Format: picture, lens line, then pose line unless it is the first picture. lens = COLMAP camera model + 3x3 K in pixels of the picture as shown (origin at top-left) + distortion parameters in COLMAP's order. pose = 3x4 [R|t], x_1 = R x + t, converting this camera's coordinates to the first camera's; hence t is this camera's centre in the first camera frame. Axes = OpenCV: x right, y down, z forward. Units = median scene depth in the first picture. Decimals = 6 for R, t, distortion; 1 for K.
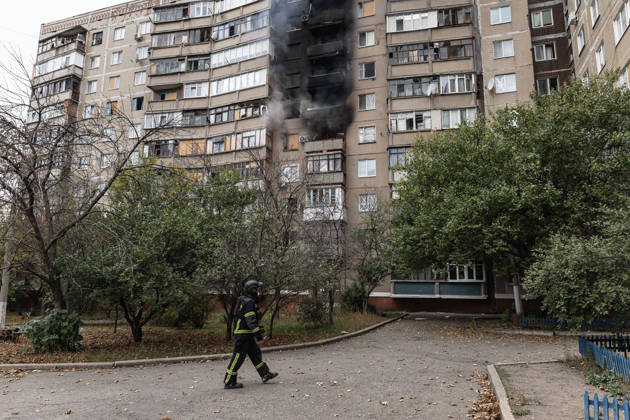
lens RADIAL K [[431.3, 0, 315.0], [0, 431.3, 210.0], [0, 0, 1]] dist [-0.005642, -0.008500]
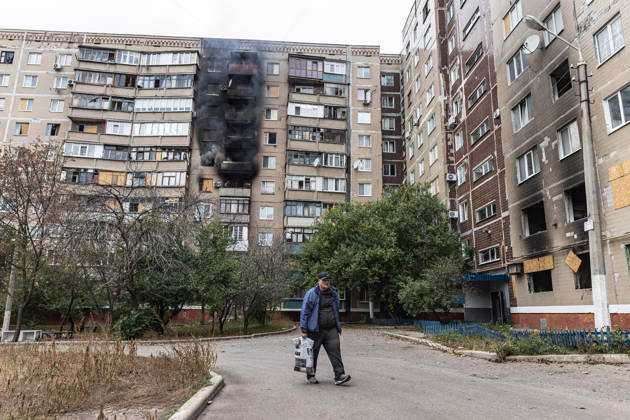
lens RADIAL K [[431.3, 0, 315.0], [0, 431.3, 210.0], [0, 0, 1]] dist [-0.005642, -0.008500]
pose [[0.926456, 0.087882, 0.365999, -0.214545], [-0.071191, 0.995723, -0.058881, -0.036128], [-0.369609, 0.028495, 0.928750, -0.271178]]
